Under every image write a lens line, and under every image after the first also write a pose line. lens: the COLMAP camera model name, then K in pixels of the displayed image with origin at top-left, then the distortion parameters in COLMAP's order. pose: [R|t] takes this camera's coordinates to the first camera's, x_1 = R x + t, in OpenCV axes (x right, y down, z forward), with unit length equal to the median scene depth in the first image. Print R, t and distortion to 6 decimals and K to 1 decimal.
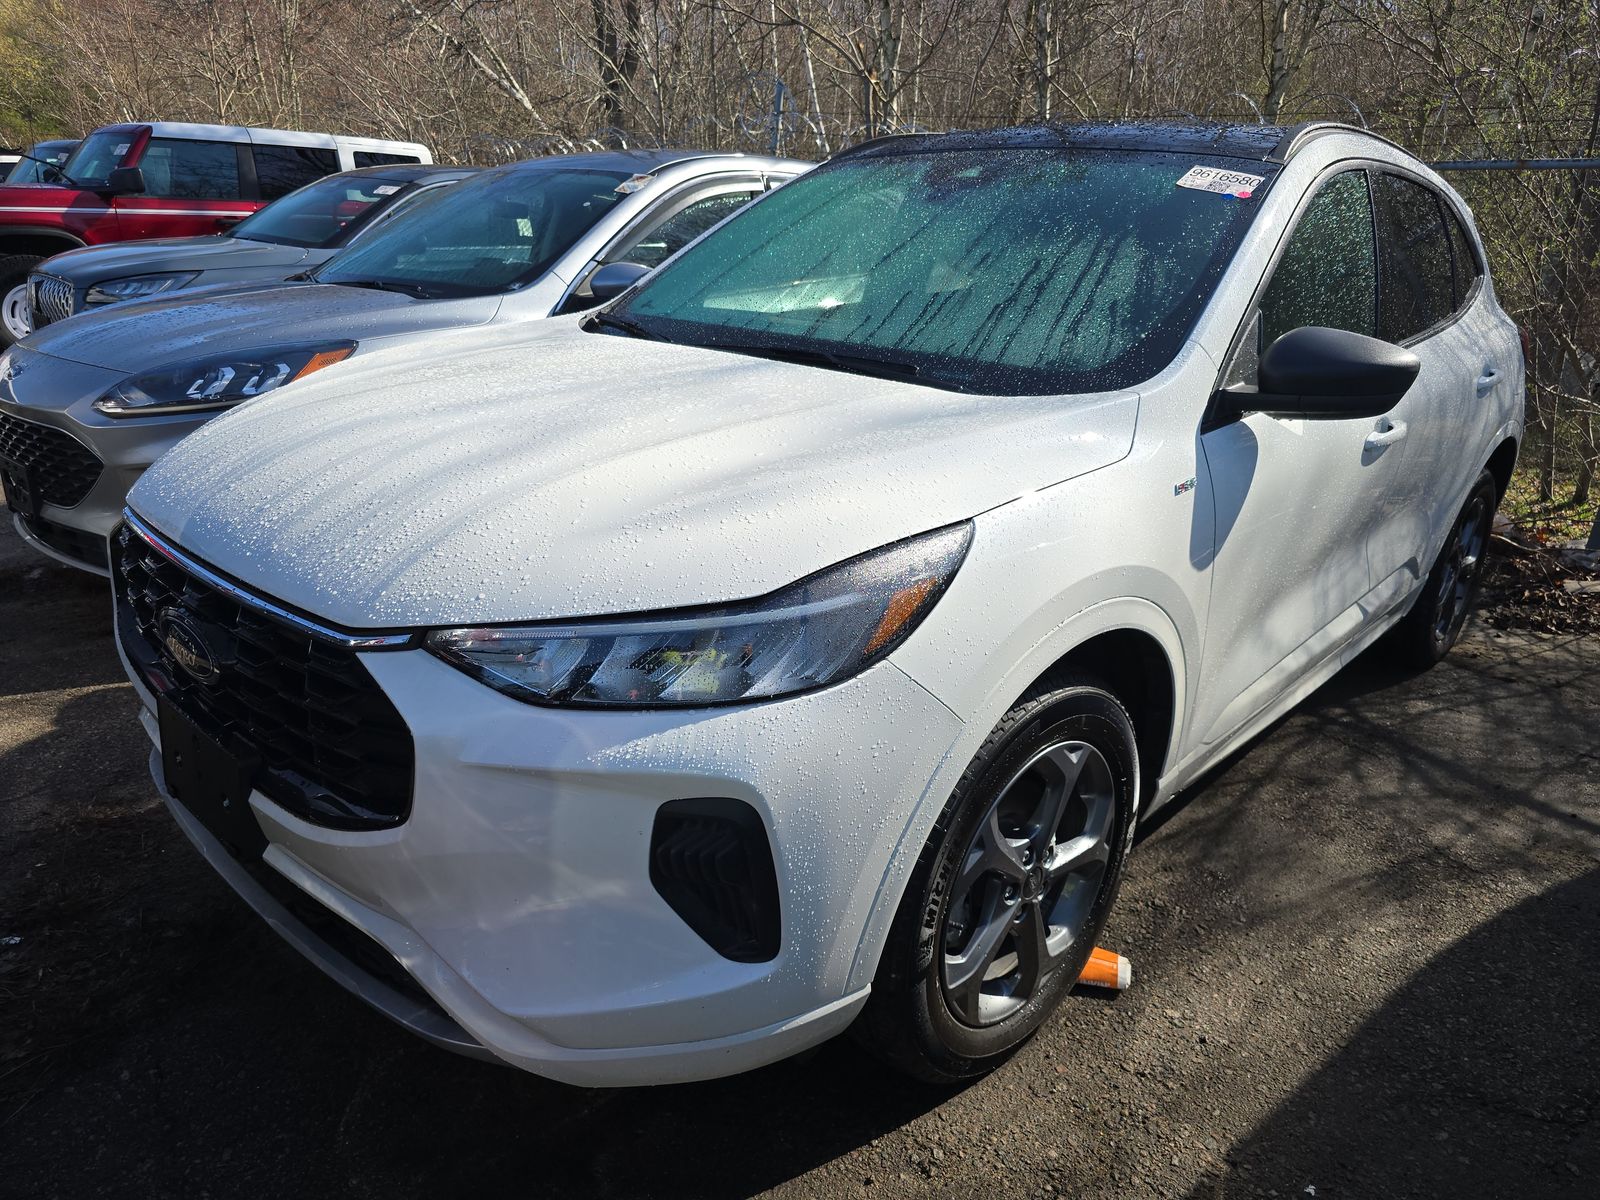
lens RADIAL K [[1071.3, 0, 799.6], [0, 1071.3, 602.4], [0, 0, 1]] dist [0.011997, 0.001626]
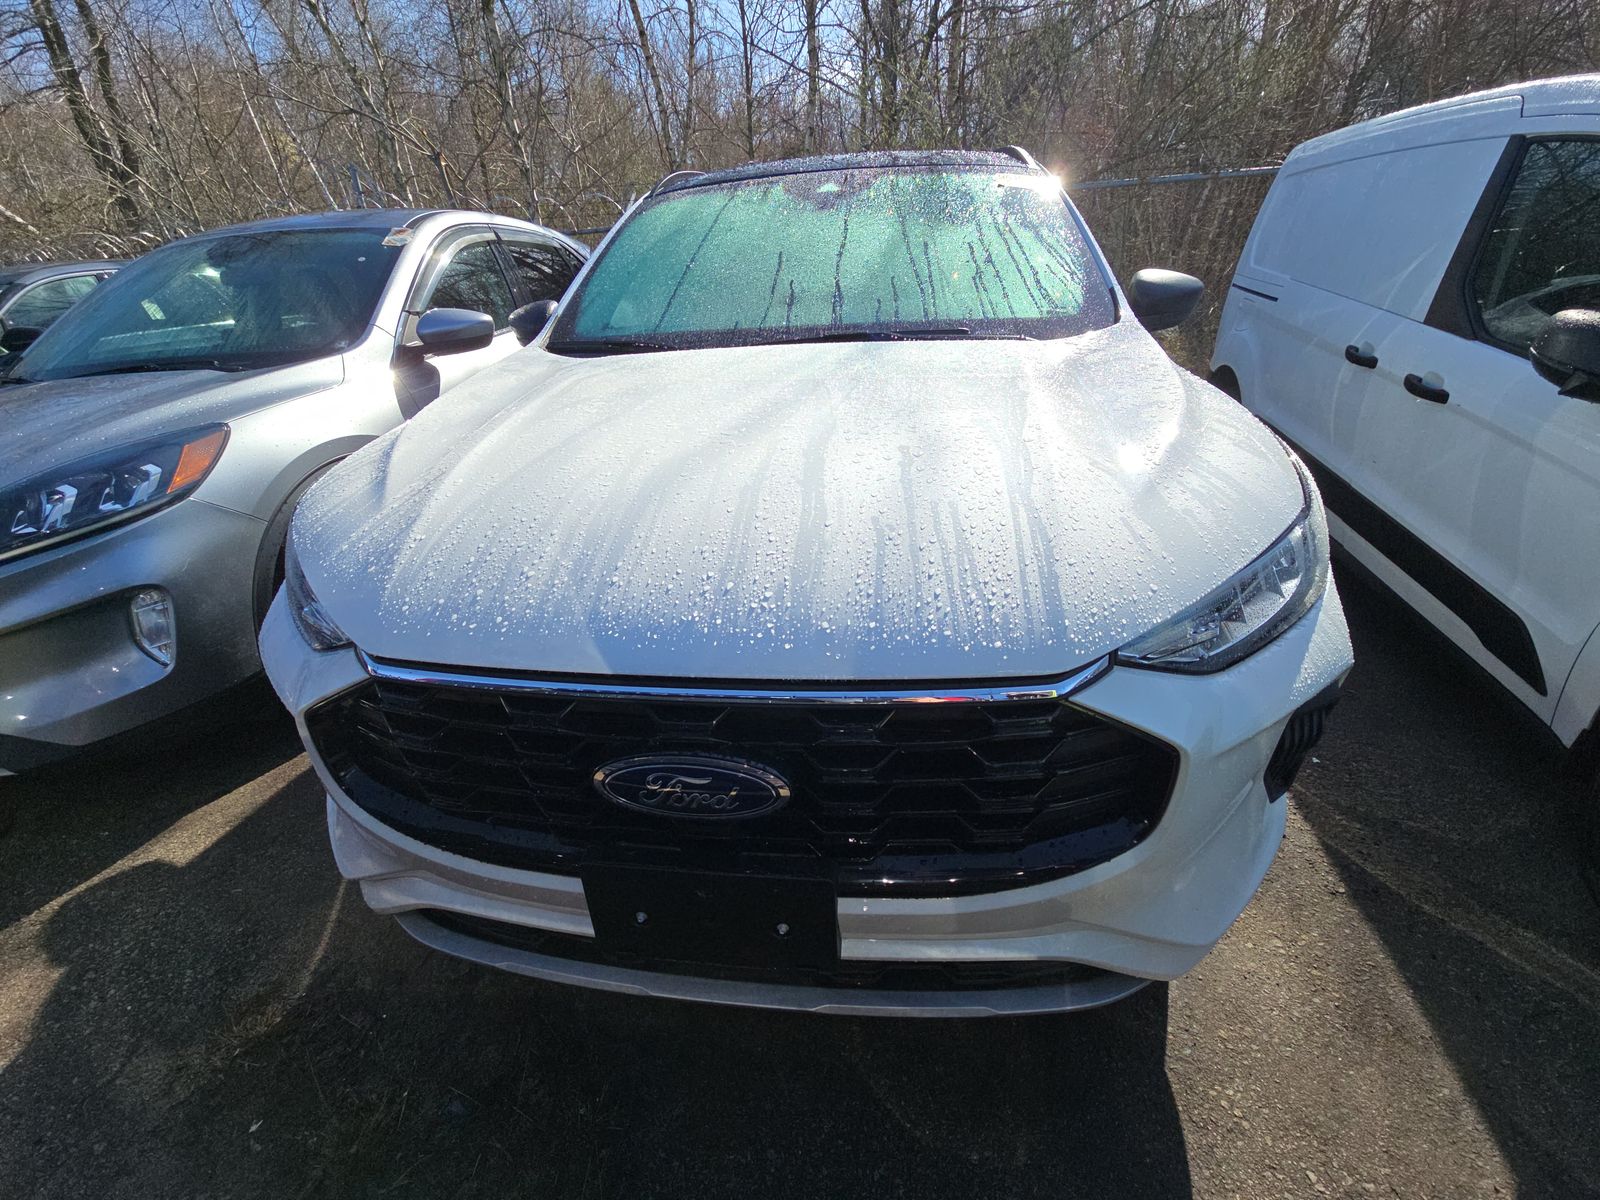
lens RADIAL K [[644.1, 0, 799.6], [0, 644.1, 595.6], [0, 0, 1]] dist [-0.001526, -0.000342]
pose [[0.811256, -0.332840, 0.480709, -0.377508], [0.271746, 0.942603, 0.194047, -0.088430], [-0.517704, -0.026791, 0.855140, 0.312557]]
